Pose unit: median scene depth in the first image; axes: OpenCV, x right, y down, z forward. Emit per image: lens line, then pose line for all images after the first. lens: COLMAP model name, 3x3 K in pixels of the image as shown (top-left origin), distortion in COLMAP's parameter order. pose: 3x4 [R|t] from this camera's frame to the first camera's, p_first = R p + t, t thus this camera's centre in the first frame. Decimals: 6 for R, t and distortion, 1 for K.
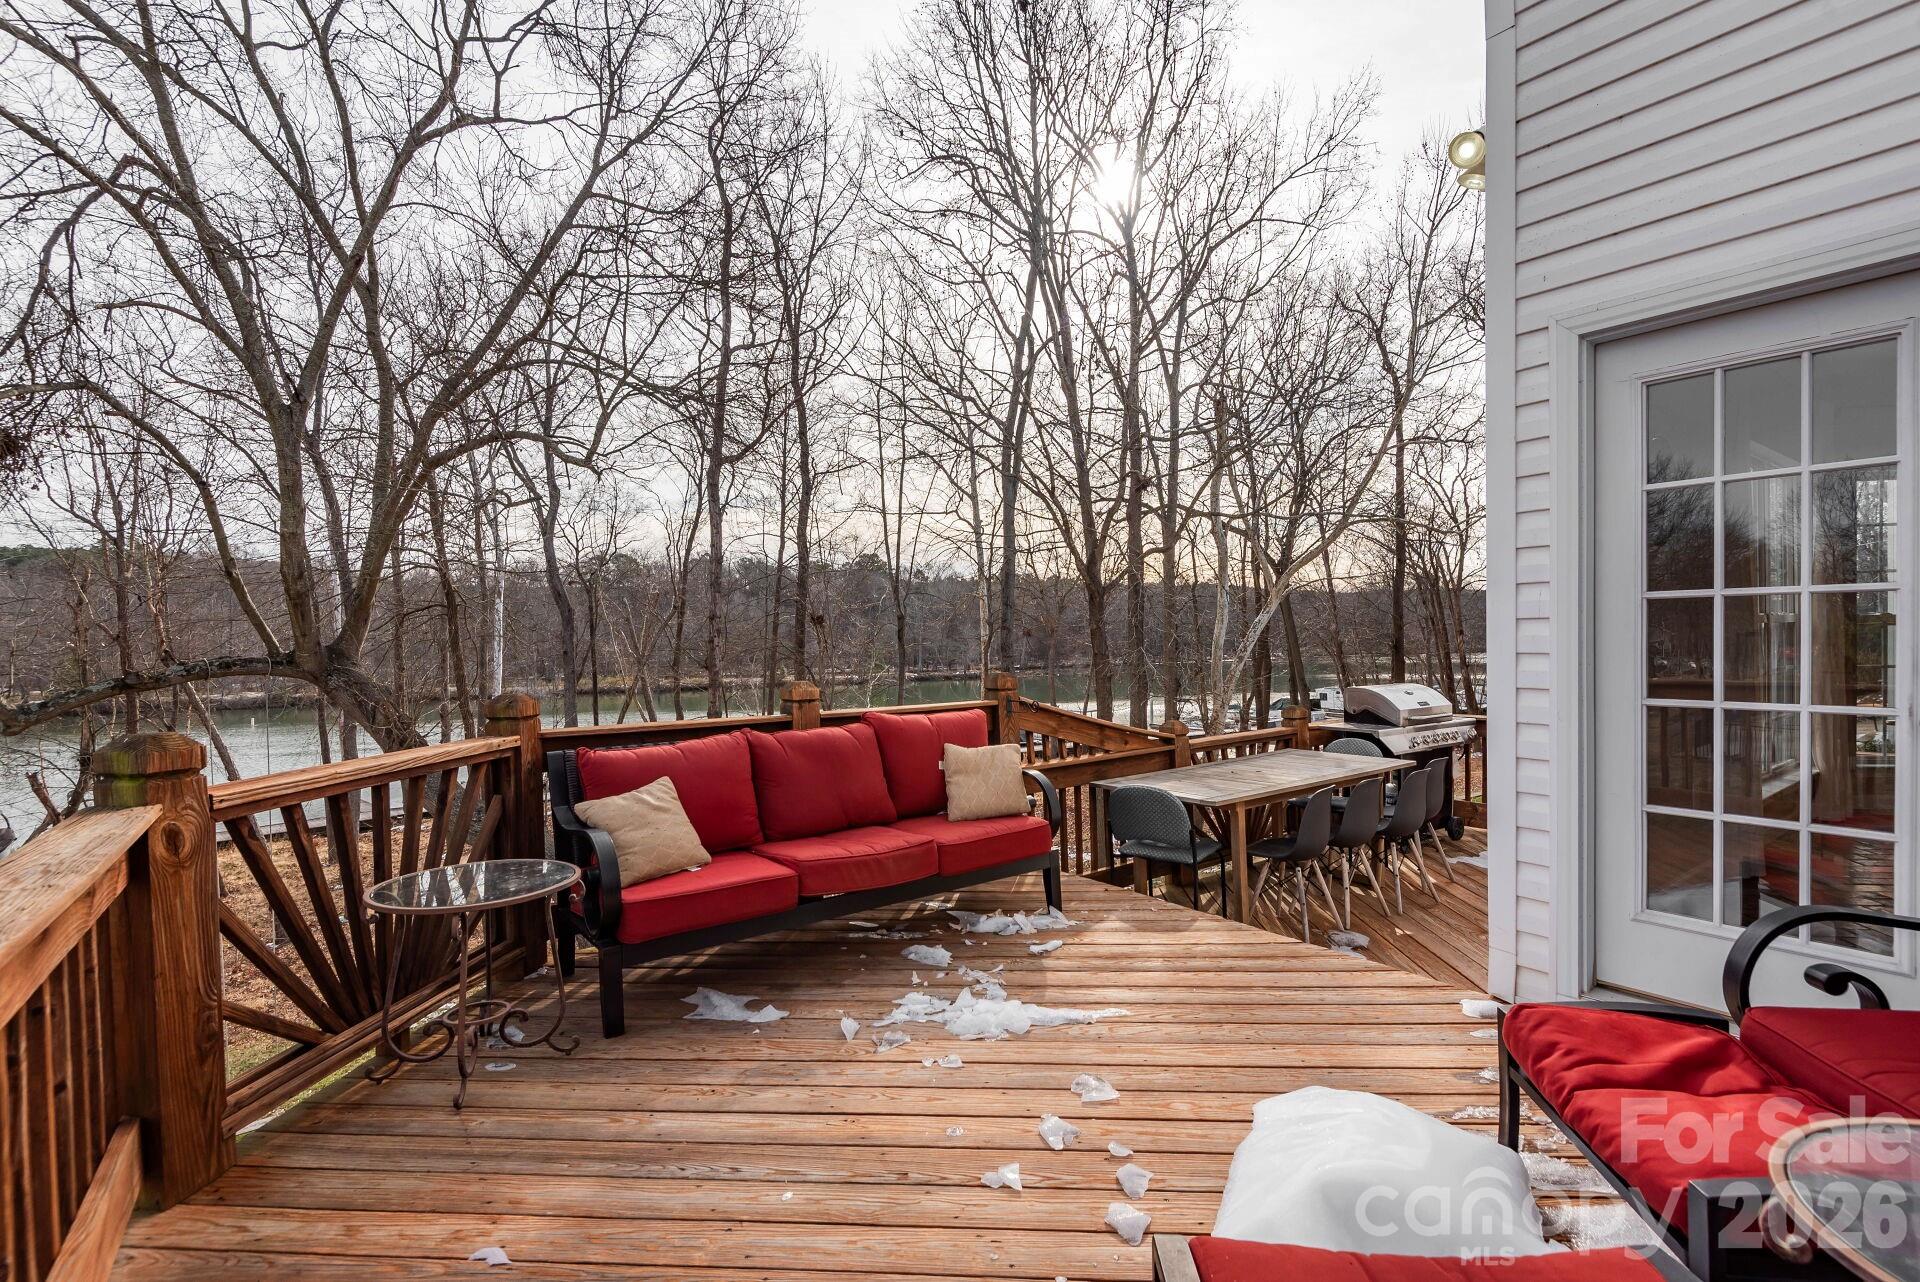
lens RADIAL K [[880.5, 0, 960.3], [0, 880.5, 637.1], [0, 0, 1]] dist [-0.002947, -0.000387]
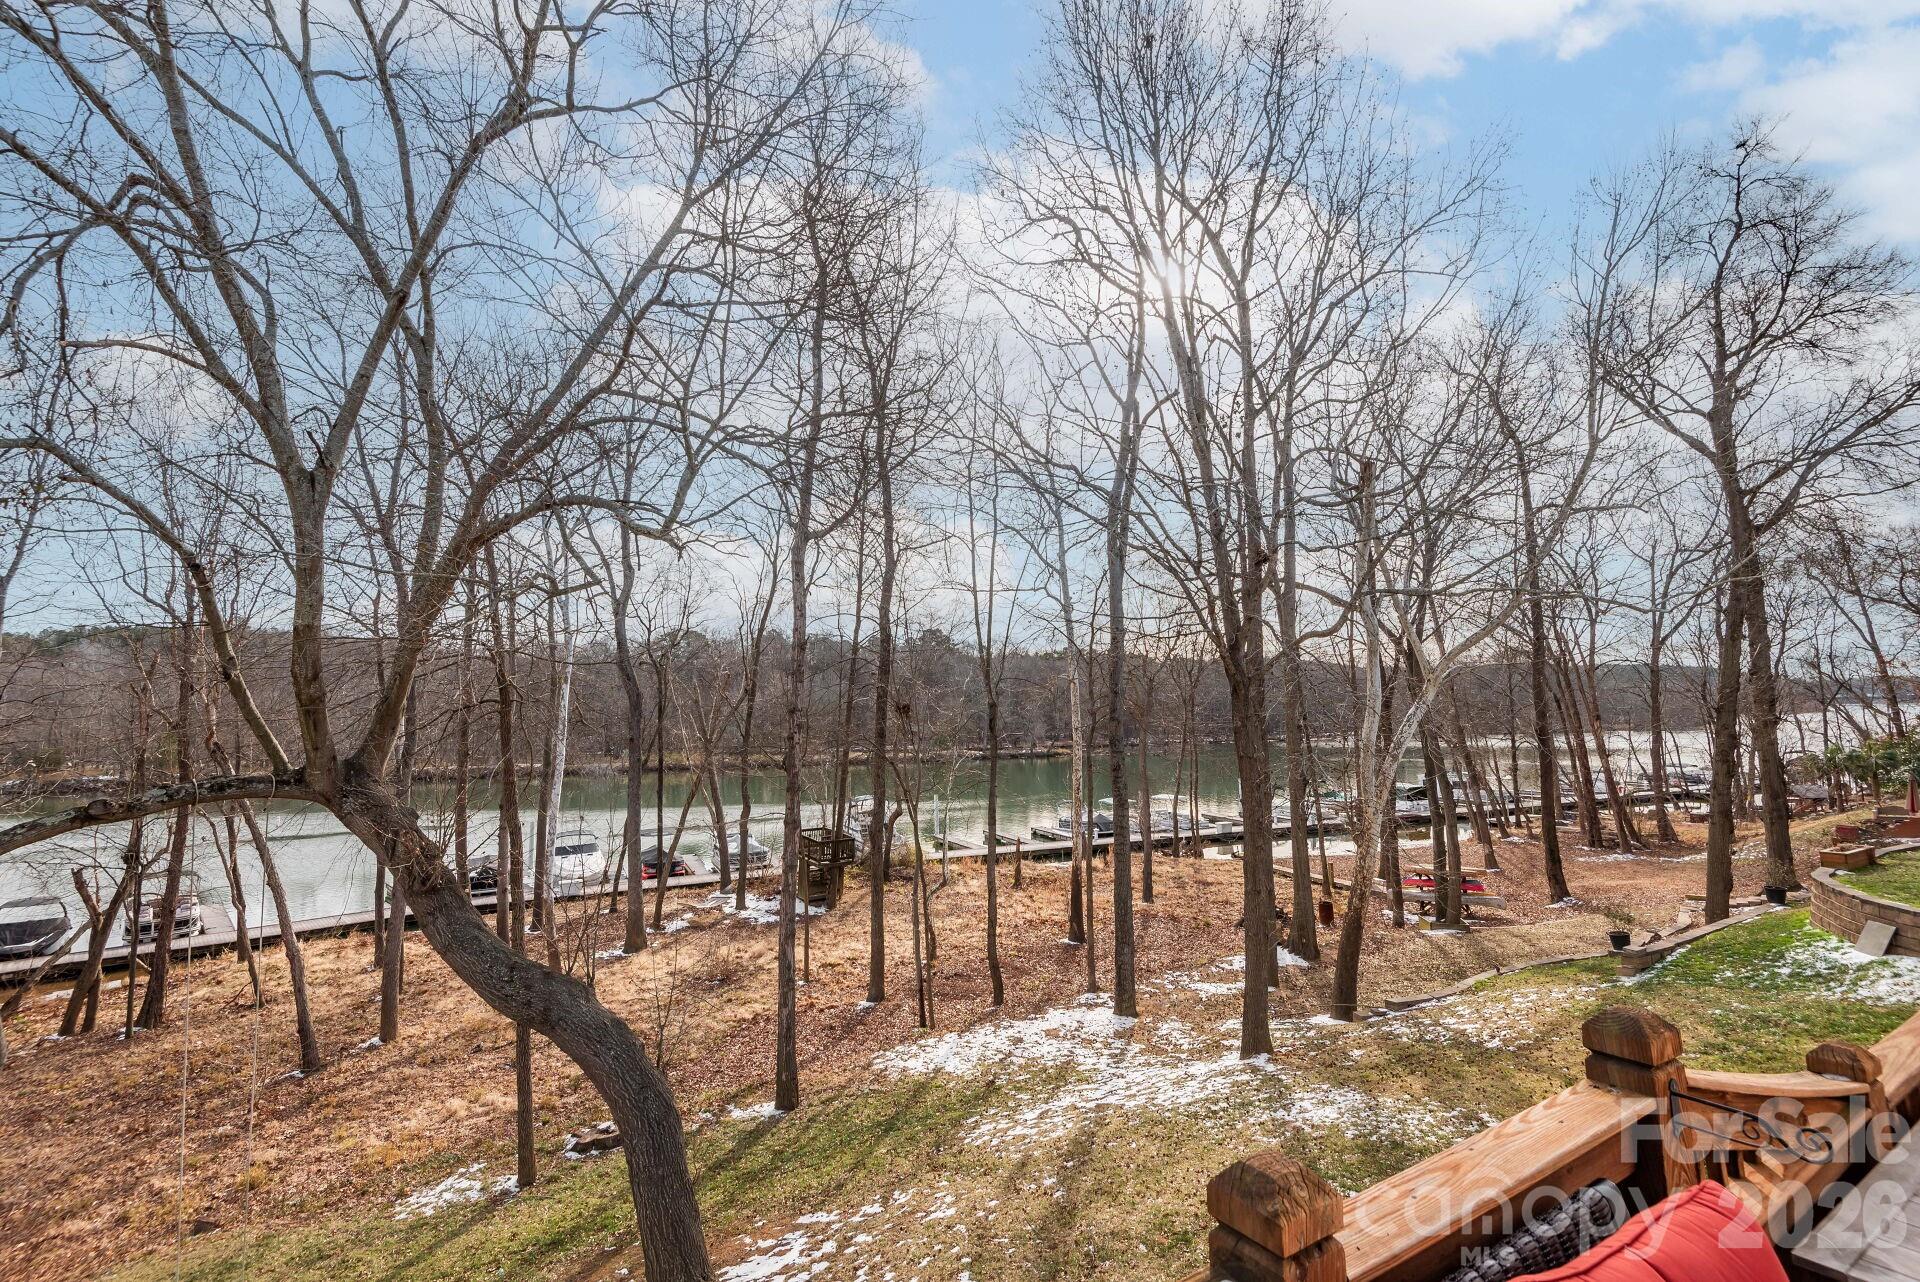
lens RADIAL K [[877.6, 0, 964.0], [0, 877.6, 606.2], [0, 0, 1]] dist [-0.000292, -0.000821]
pose [[0.997882, -0.006363, -0.064741, -0.051854], [-0.001411, 0.992854, -0.119328, -0.021117], [0.065038, 0.119167, 0.990742, 0.121337]]
